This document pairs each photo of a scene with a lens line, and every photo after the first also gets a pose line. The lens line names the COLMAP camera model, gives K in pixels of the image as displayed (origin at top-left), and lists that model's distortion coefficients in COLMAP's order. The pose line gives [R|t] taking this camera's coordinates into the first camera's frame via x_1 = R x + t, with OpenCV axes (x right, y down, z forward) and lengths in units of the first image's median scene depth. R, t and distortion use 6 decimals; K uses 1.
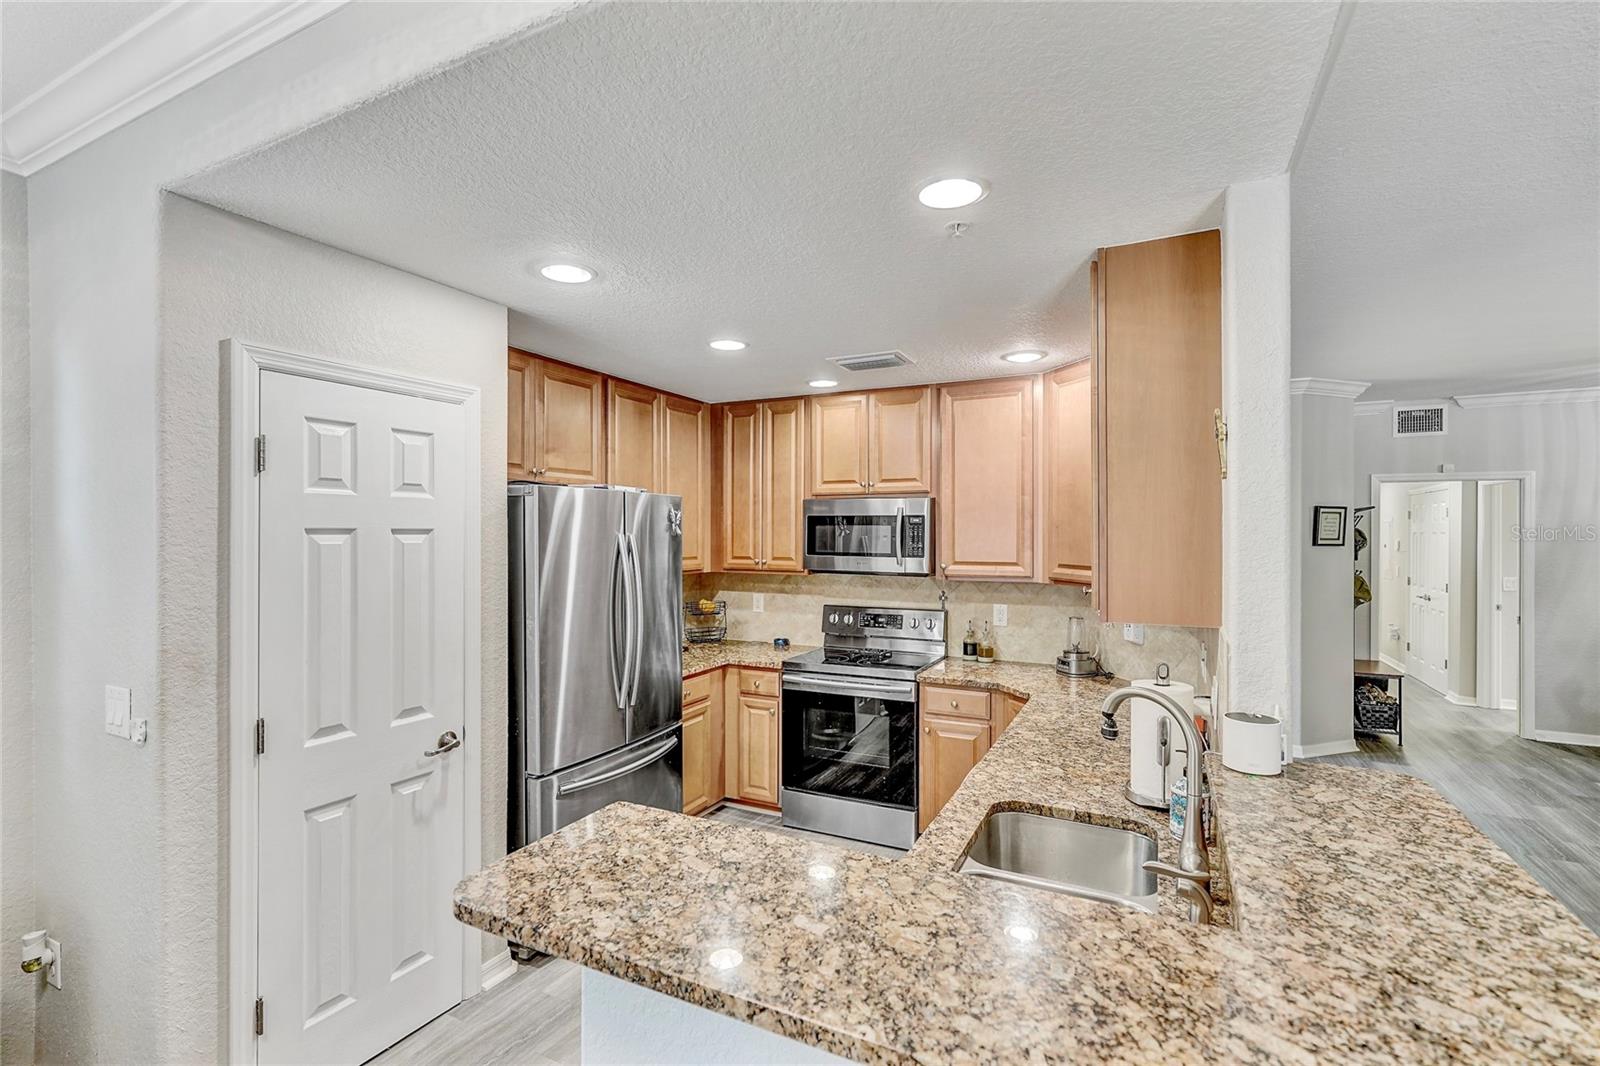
lens RADIAL K [[730.0, 0, 800.0], [0, 730.0, 533.0], [0, 0, 1]] dist [0.000331, 0.000769]
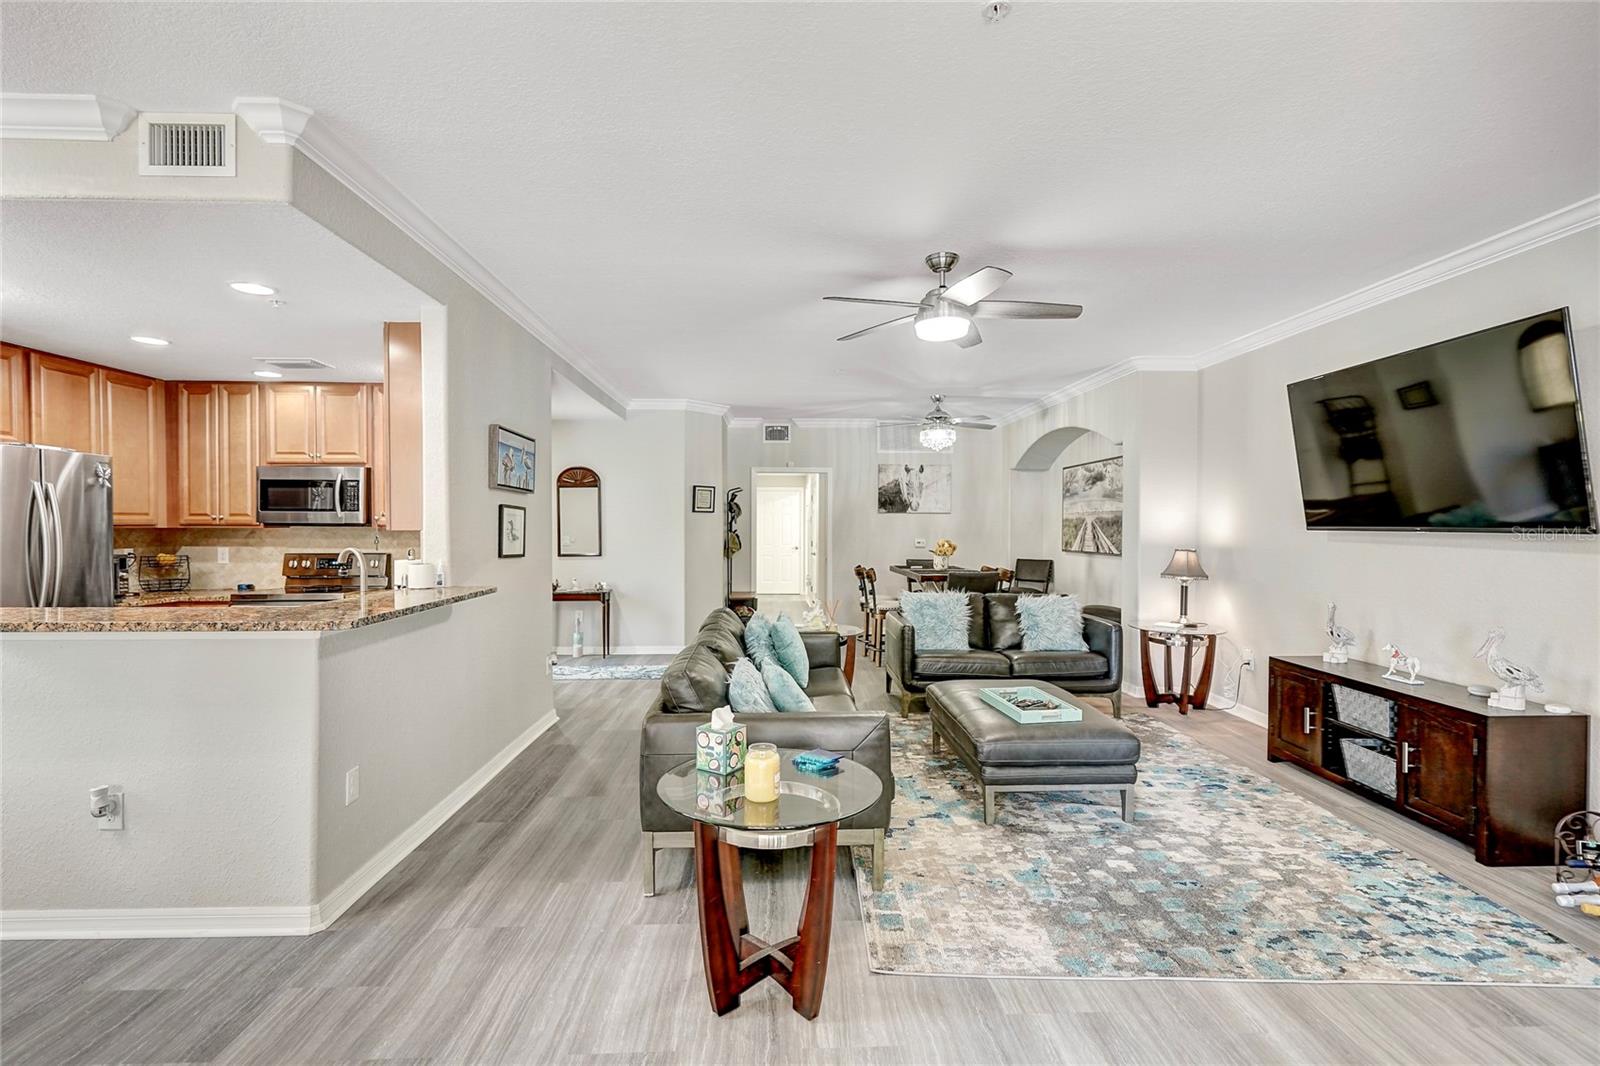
lens RADIAL K [[730.0, 0, 800.0], [0, 730.0, 533.0], [0, 0, 1]] dist [0.000331, 0.000769]
pose [[0.877661, -0.006196, 0.479243, 0.206942], [0.000196, 0.999921, 0.012567, 0.049214], [-0.479283, -0.010936, 0.877593, -0.497361]]
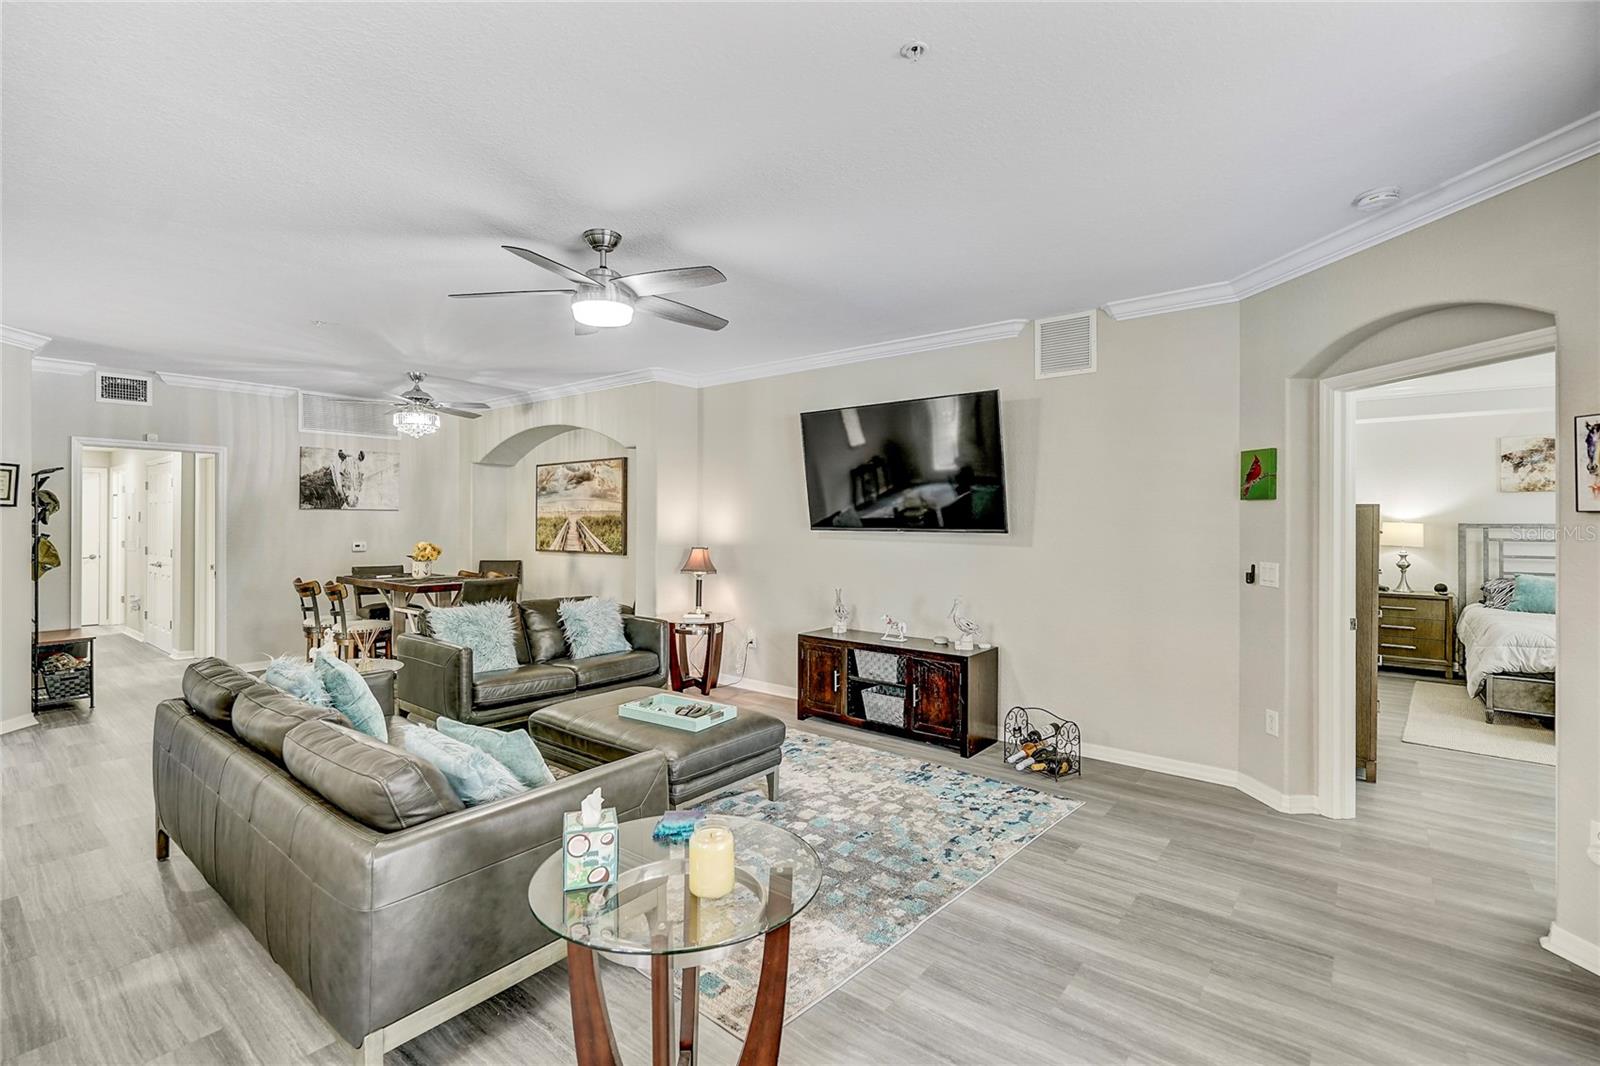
lens RADIAL K [[730.2, 0, 802.4], [0, 730.2, 515.5], [0, 0, 1]] dist [-0.000654, 0.000337]
pose [[0.212674, 0.003976, 0.977115, 0.061777], [-0.000982, 0.999992, -0.003855, 0.037739], [-0.977123, -0.000139, 0.212676, -0.206966]]
